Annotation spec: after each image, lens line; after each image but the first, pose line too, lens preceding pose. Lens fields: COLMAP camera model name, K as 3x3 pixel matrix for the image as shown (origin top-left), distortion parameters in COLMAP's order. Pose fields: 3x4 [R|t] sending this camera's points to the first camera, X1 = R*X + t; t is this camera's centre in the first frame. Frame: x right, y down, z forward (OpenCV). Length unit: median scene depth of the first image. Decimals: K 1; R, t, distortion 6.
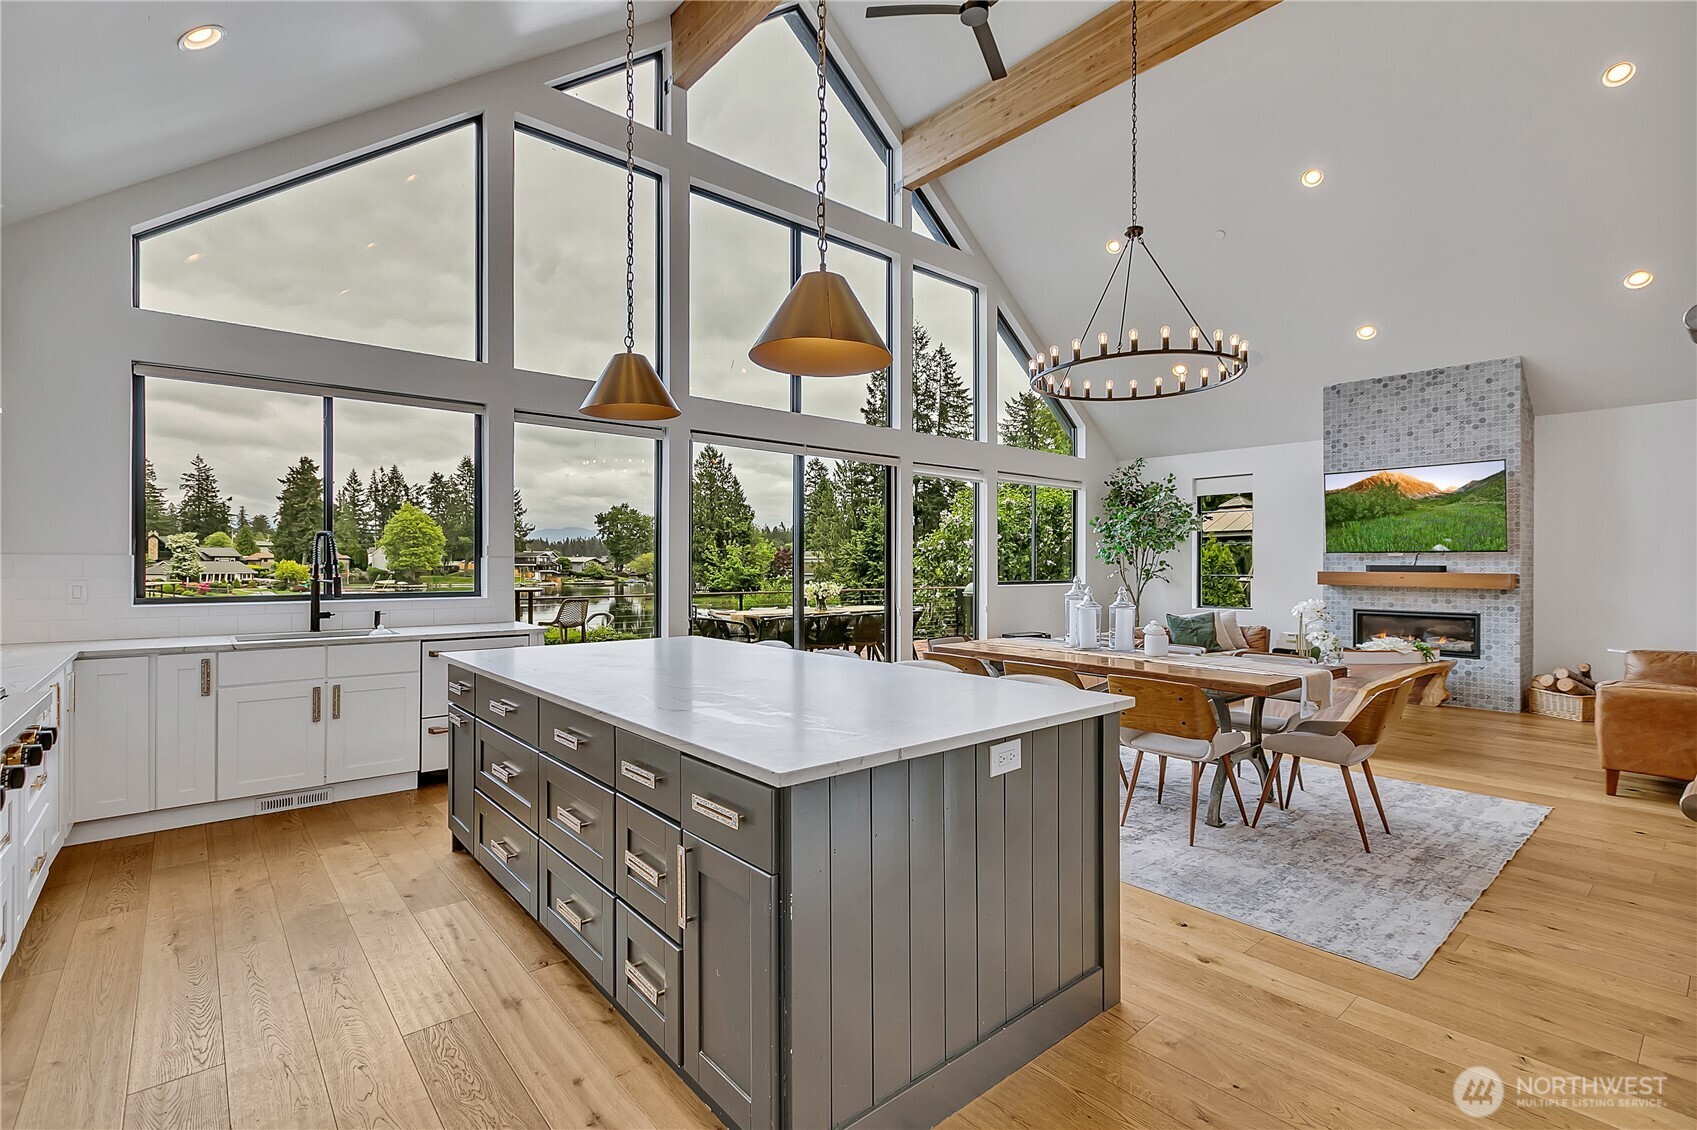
lens RADIAL K [[772.5, 0, 835.3], [0, 772.5, 563.8], [0, 0, 1]] dist [0.000232, 0.002591]
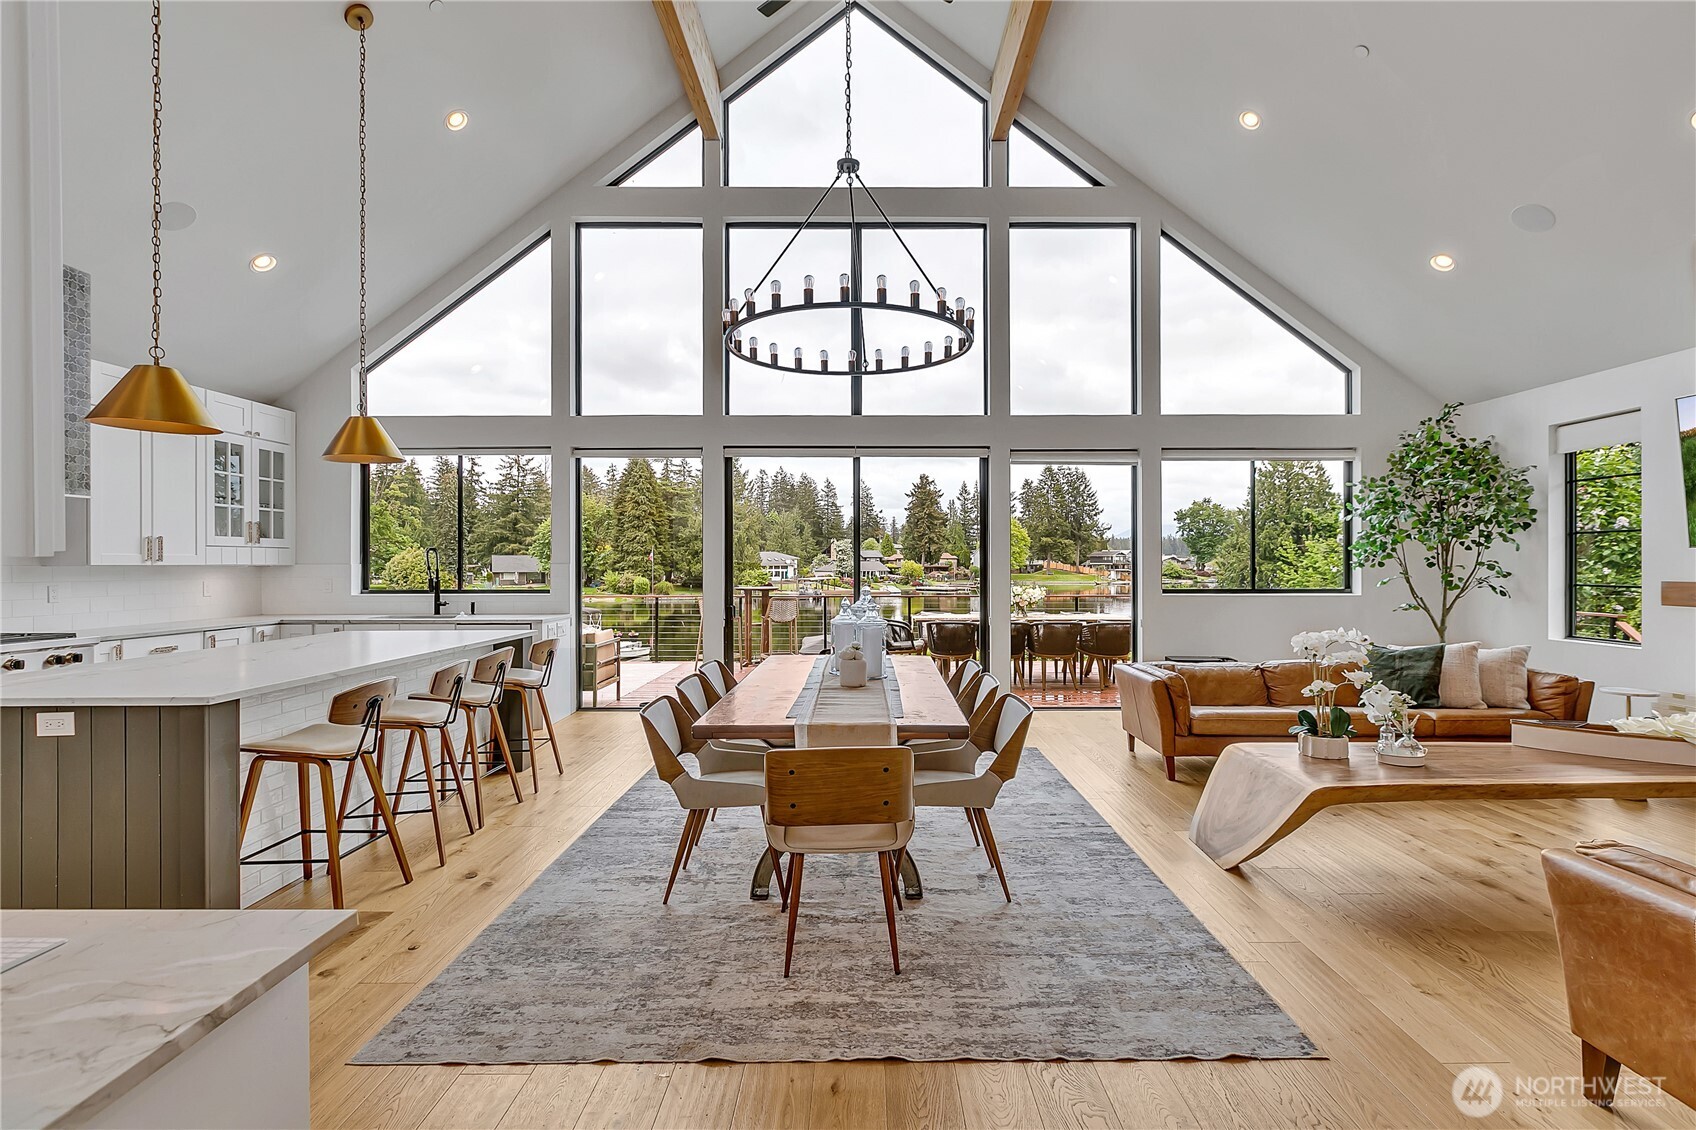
lens RADIAL K [[772.0, 0, 855.1], [0, 772.0, 564.5], [0, 0, 1]] dist [0.000232, 0.002591]
pose [[0.766863, -0.001462, -0.641809, 0.027649], [0.003171, 0.999994, 0.001511, -0.000302], [0.641803, -0.003193, 0.766863, 0.011222]]
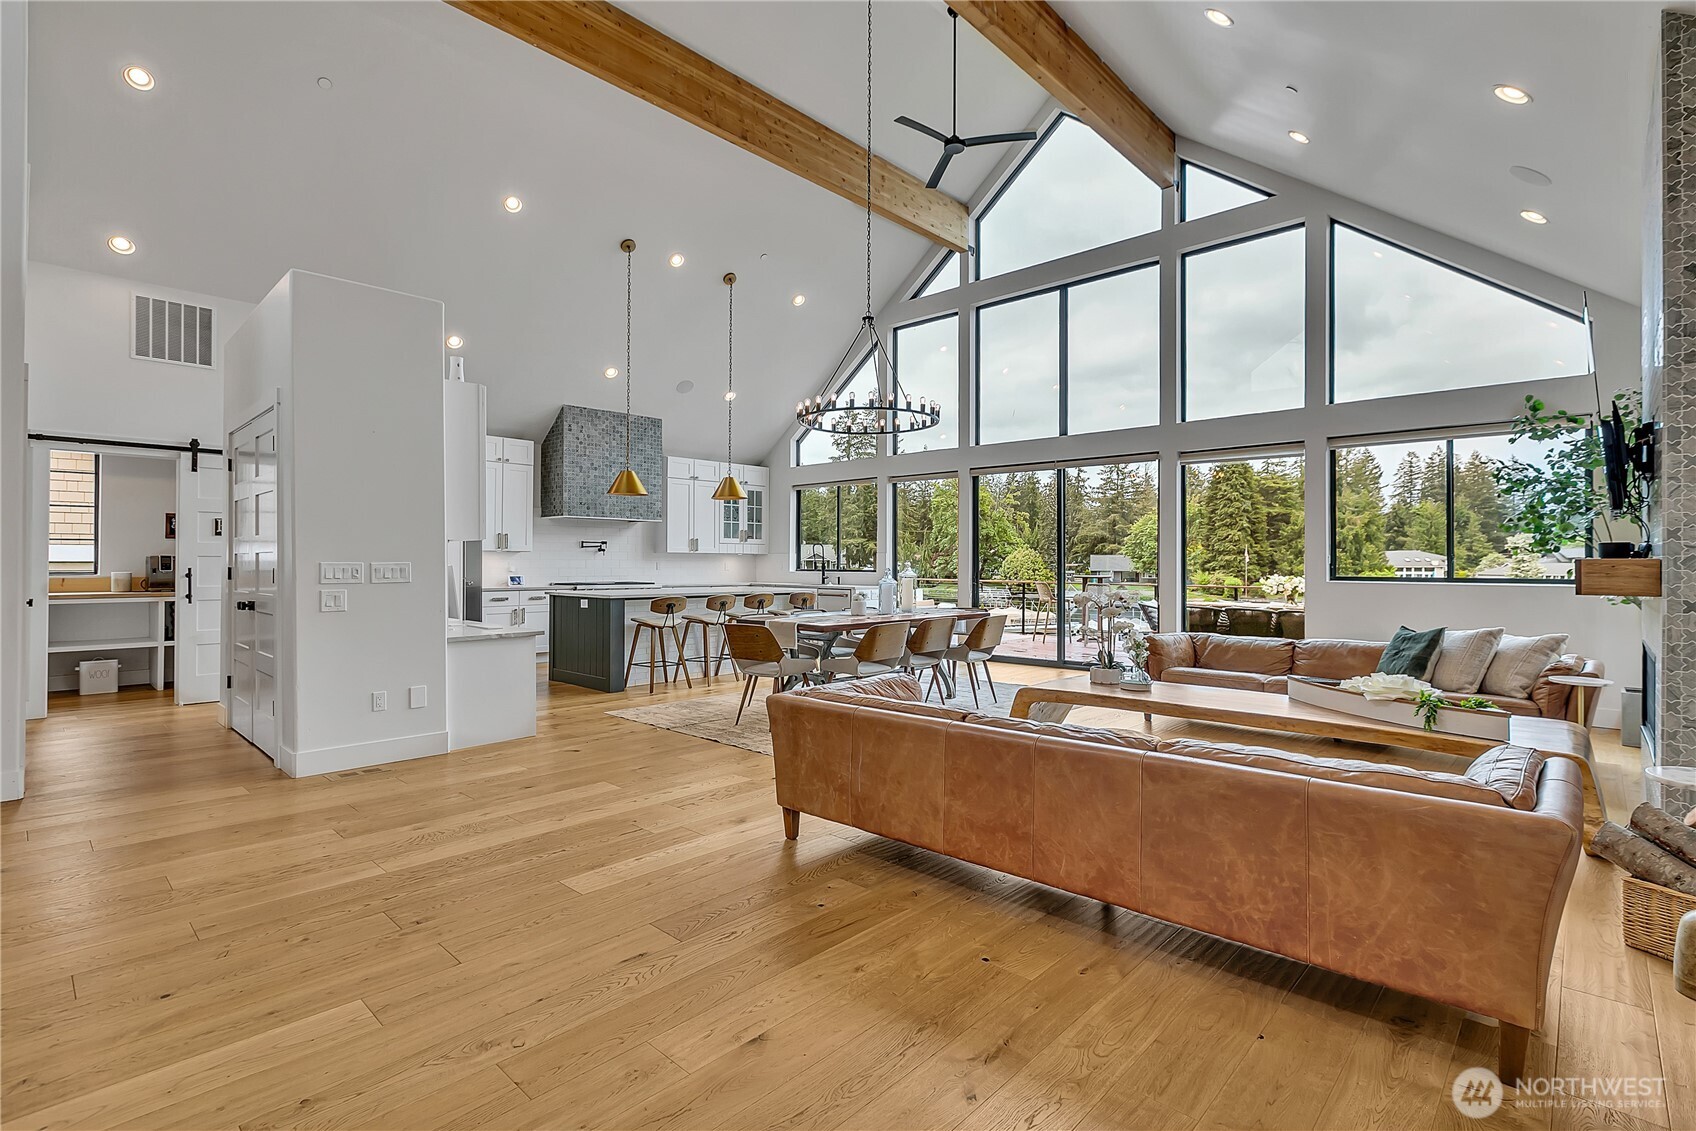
lens RADIAL K [[772.0, 0, 875.6], [0, 772.0, 564.6], [0, 0, 1]] dist [0.000232, 0.002591]
pose [[0.148532, 0.002393, -0.988905, 0.054473], [-0.003869, 0.999991, 0.001838, 0.000607], [0.988900, 0.003553, 0.148540, 0.024073]]
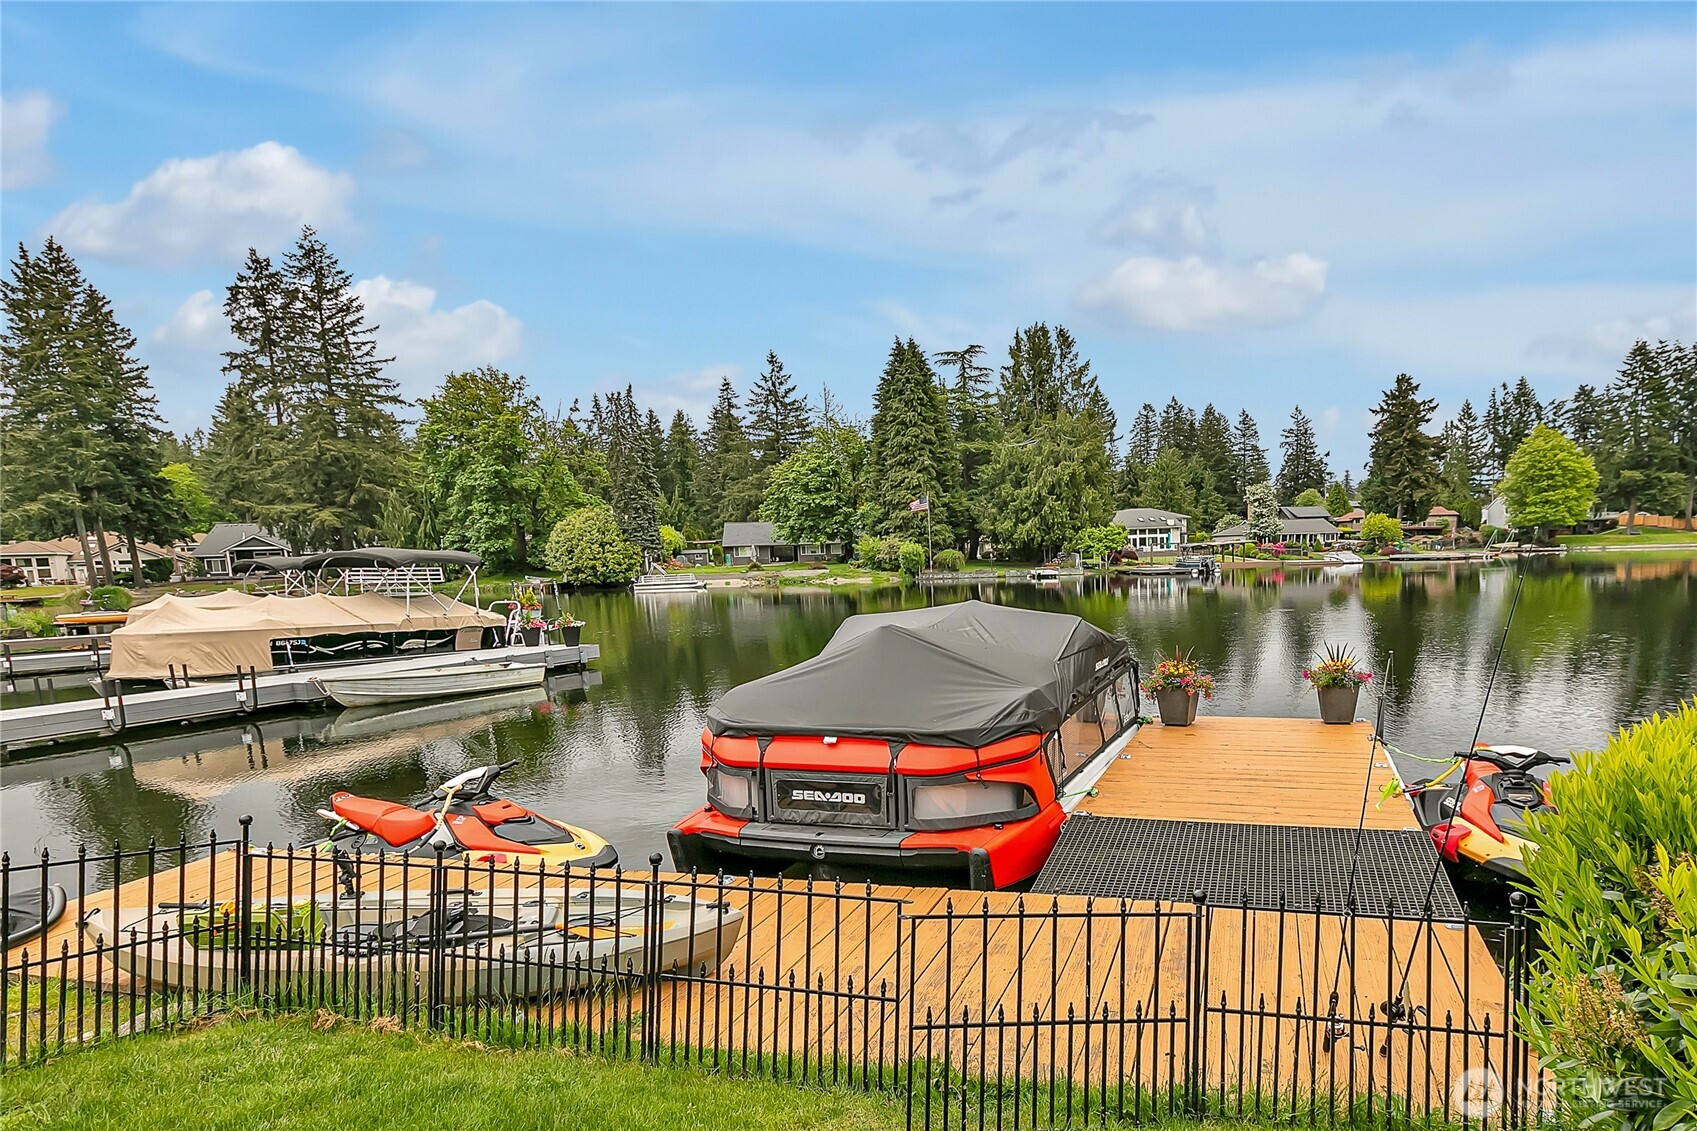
lens RADIAL K [[1048.2, 0, 888.3], [0, 1048.2, 669.3], [0, 0, 1]] dist [-0.018467, 0.004110]
pose [[0.489919, 0.082138, -0.867890, -0.112701], [0.037927, 0.992601, 0.115350, 0.023264], [0.870942, -0.089429, 0.483179, 0.192890]]
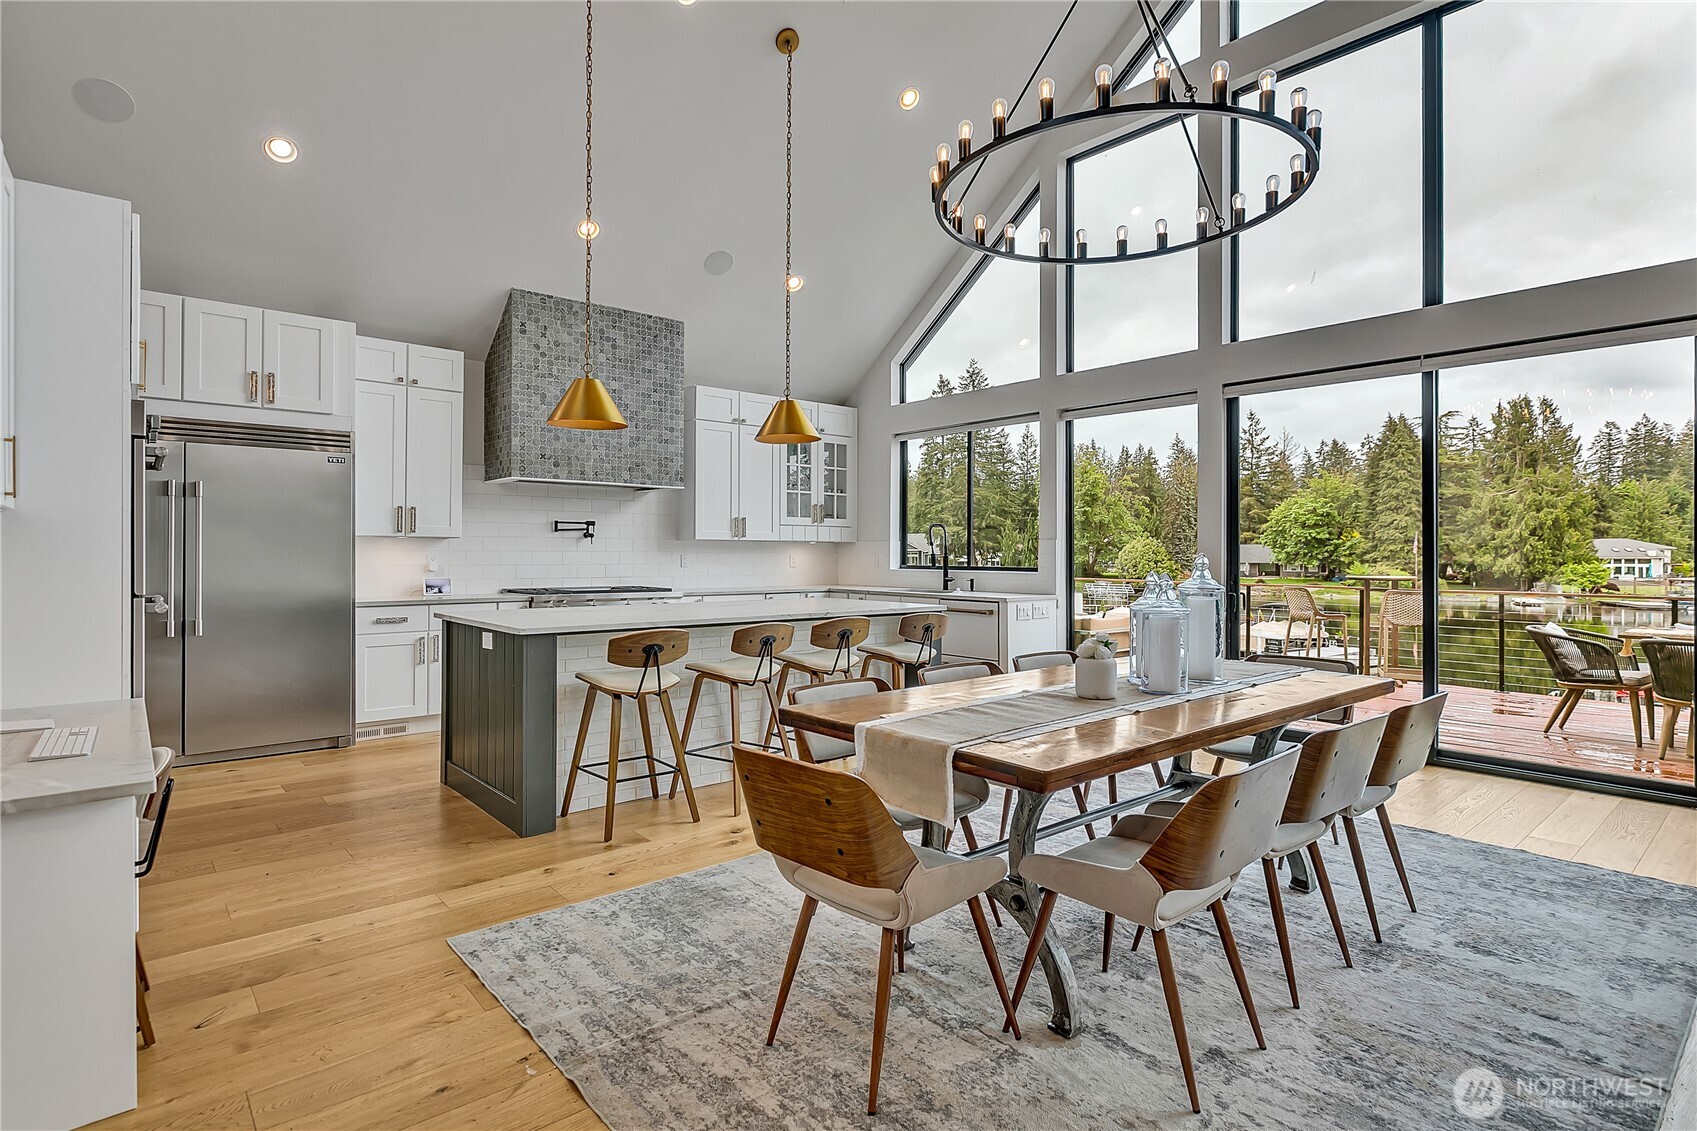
lens RADIAL K [[841.5, 0, 880.0], [0, 841.5, 551.2], [0, 0, 1]] dist [0.006514, -0.005465]
pose [[0.041316, -0.002745, -0.999142, 0.029869], [-0.003473, 0.999990, -0.002891, 0.000465], [0.999140, 0.003589, 0.041306, 0.024221]]
